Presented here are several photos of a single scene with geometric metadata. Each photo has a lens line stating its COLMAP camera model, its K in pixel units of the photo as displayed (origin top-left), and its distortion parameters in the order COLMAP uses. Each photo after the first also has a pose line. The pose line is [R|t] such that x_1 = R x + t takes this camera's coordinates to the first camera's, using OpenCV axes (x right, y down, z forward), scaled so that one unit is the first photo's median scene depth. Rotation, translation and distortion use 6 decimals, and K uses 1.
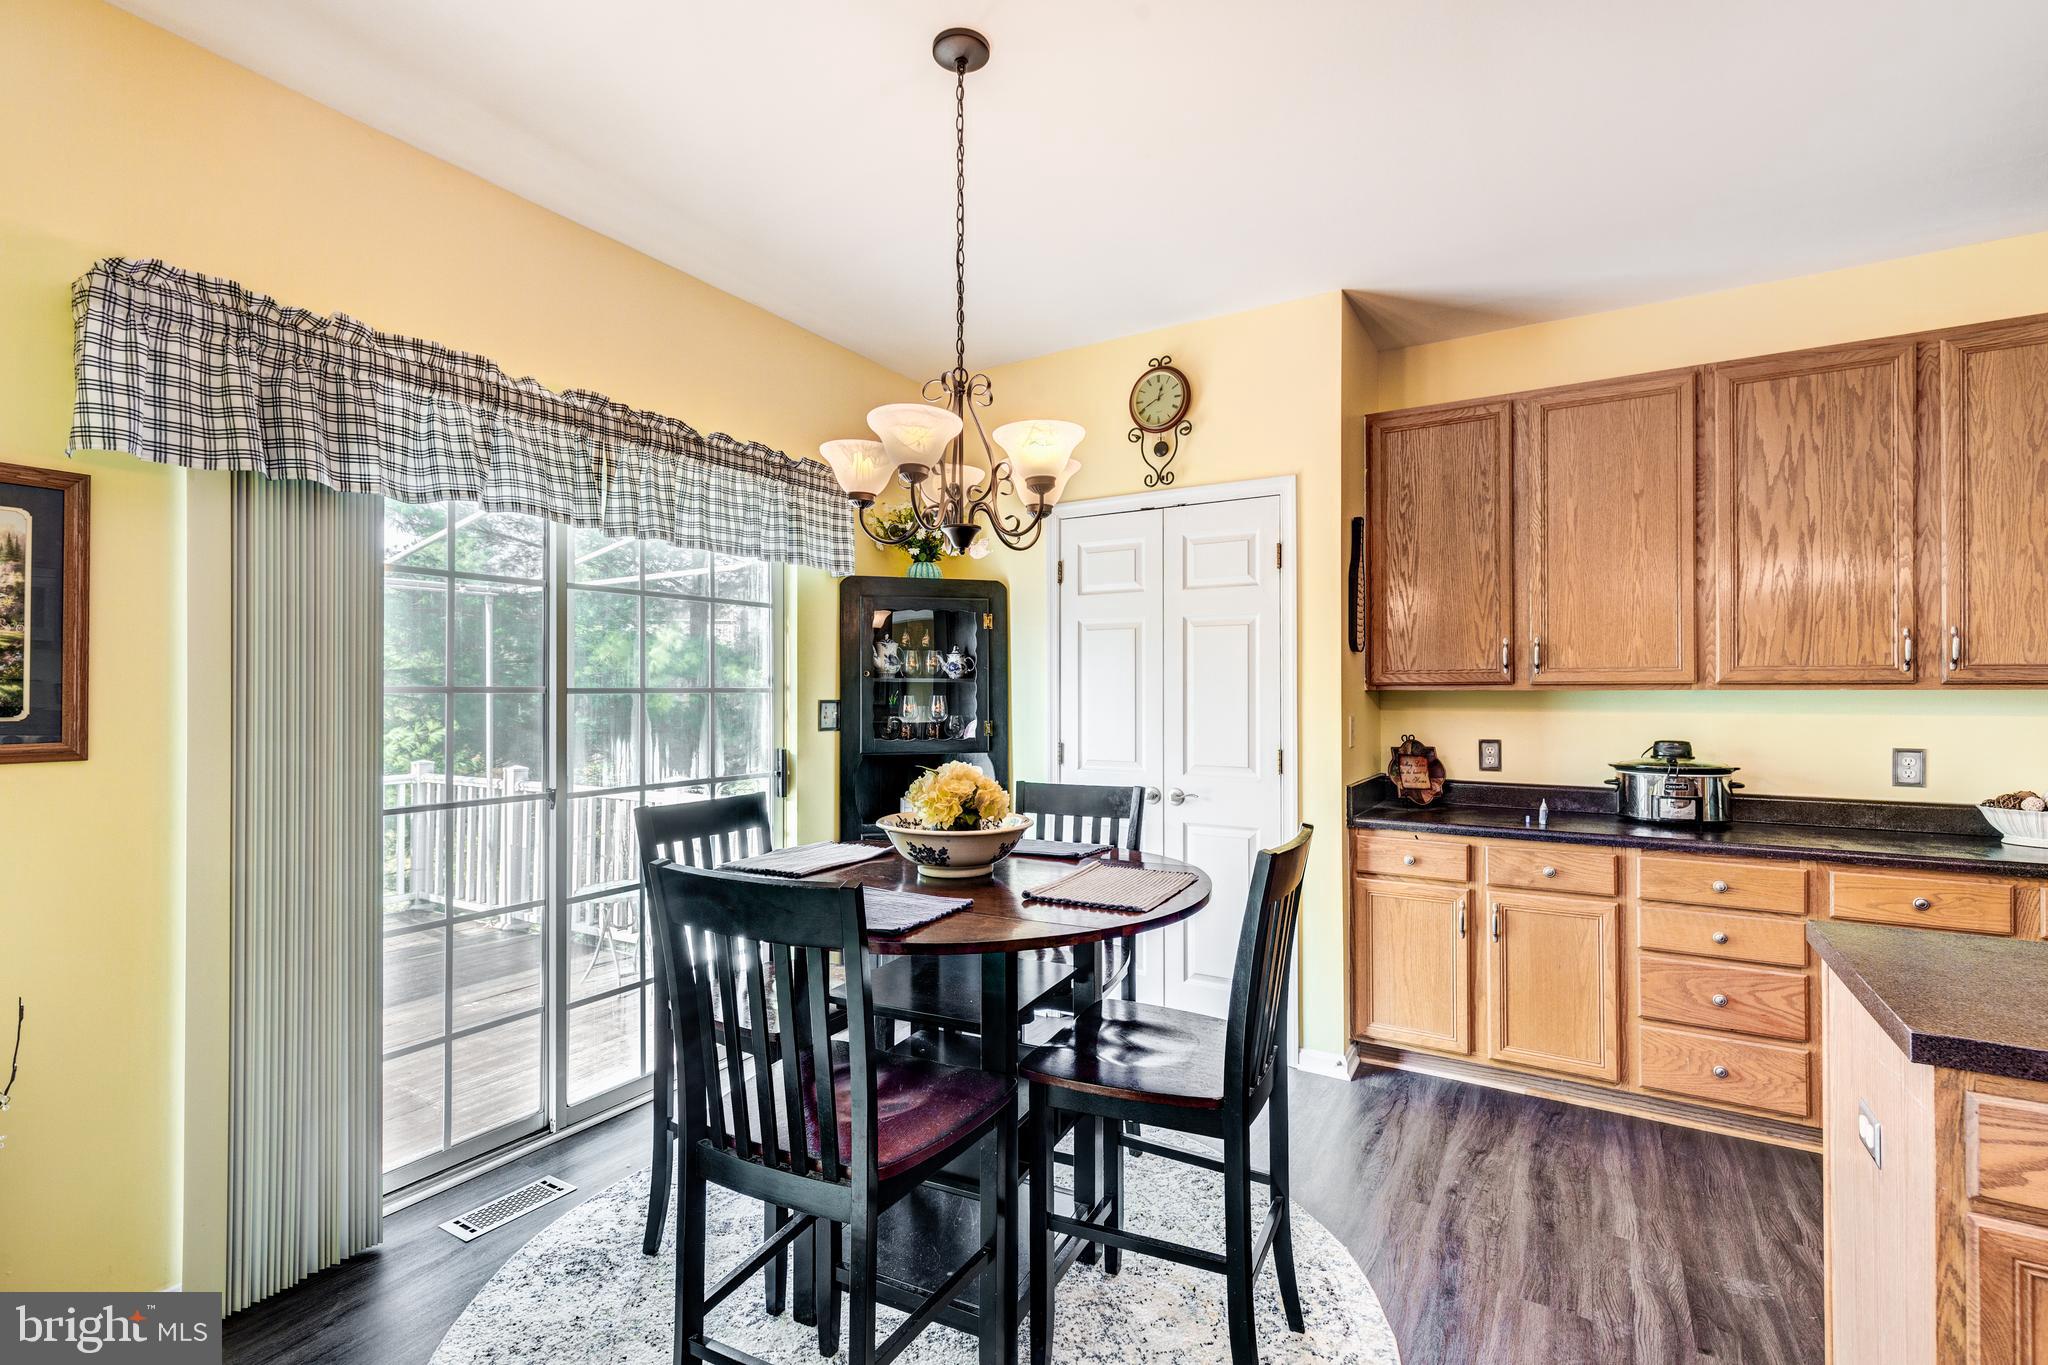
lens RADIAL K [[926.0, 0, 1030.1], [0, 926.0, 683.1], [0, 0, 1]] dist [0.000436, -0.000159]
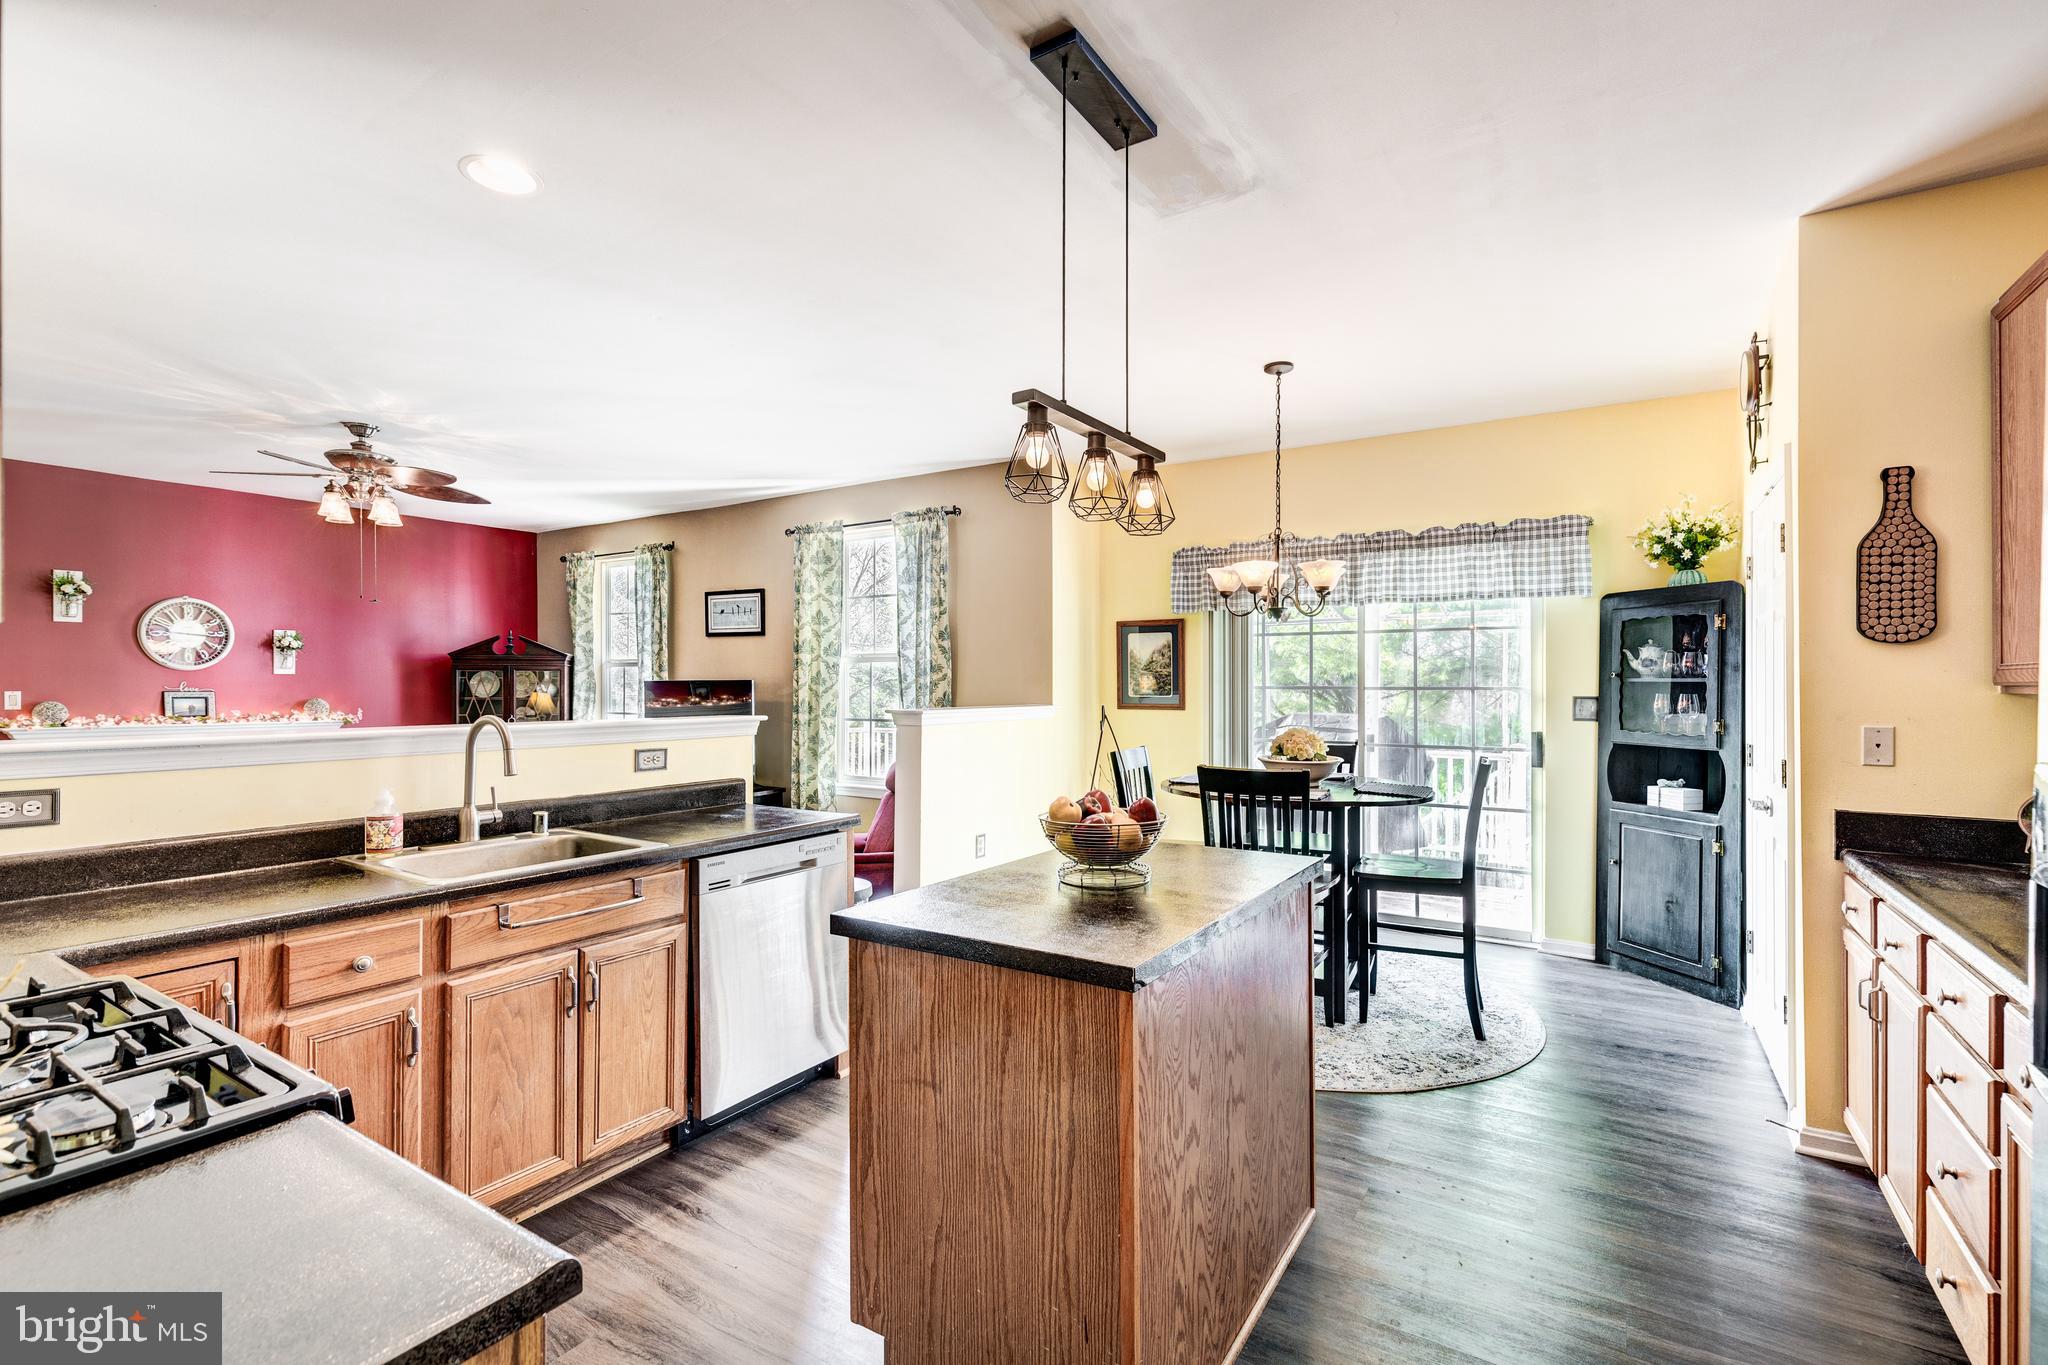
lens RADIAL K [[913.5, 0, 1018.8], [0, 913.5, 684.4], [0, 0, 1]] dist [0.003627, 0.000241]
pose [[-0.037179, 0.002247, -0.999306, 1.298766], [0.010148, 0.999947, 0.001871, -0.009960], [0.999257, -0.010071, -0.037199, 0.349560]]
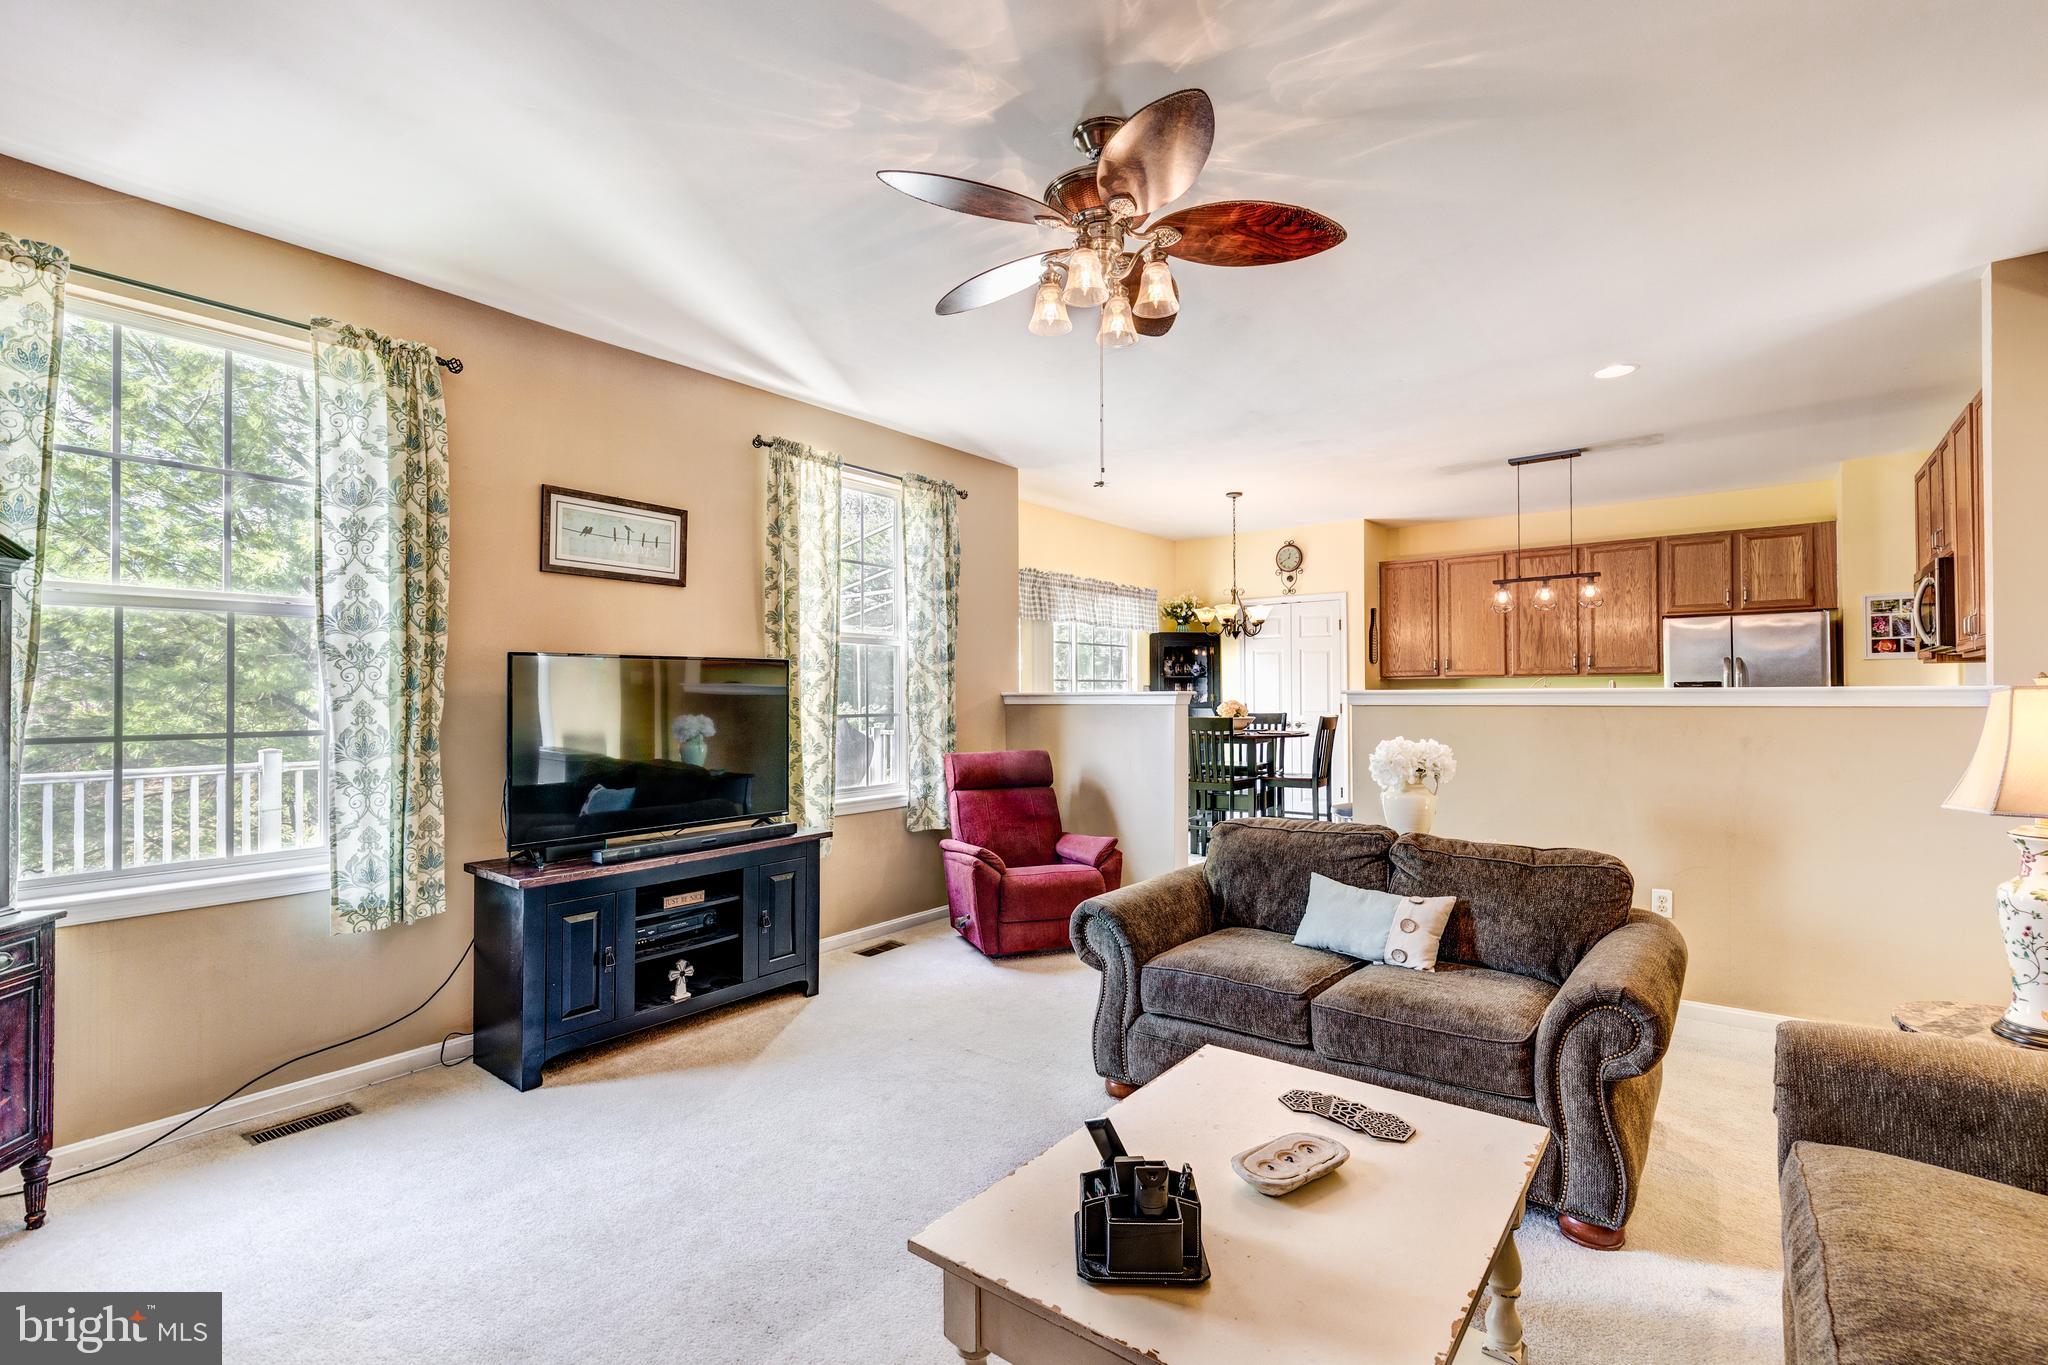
lens RADIAL K [[939.8, 0, 1024.0], [0, 939.8, 682.5], [0, 0, 1]] dist [0.001592, -0.012689]
pose [[0.992927, -0.006640, -0.118539, -0.304829], [0.006412, 0.999977, -0.002300, 0.018886], [0.118551, 0.001524, 0.992947, -1.781306]]
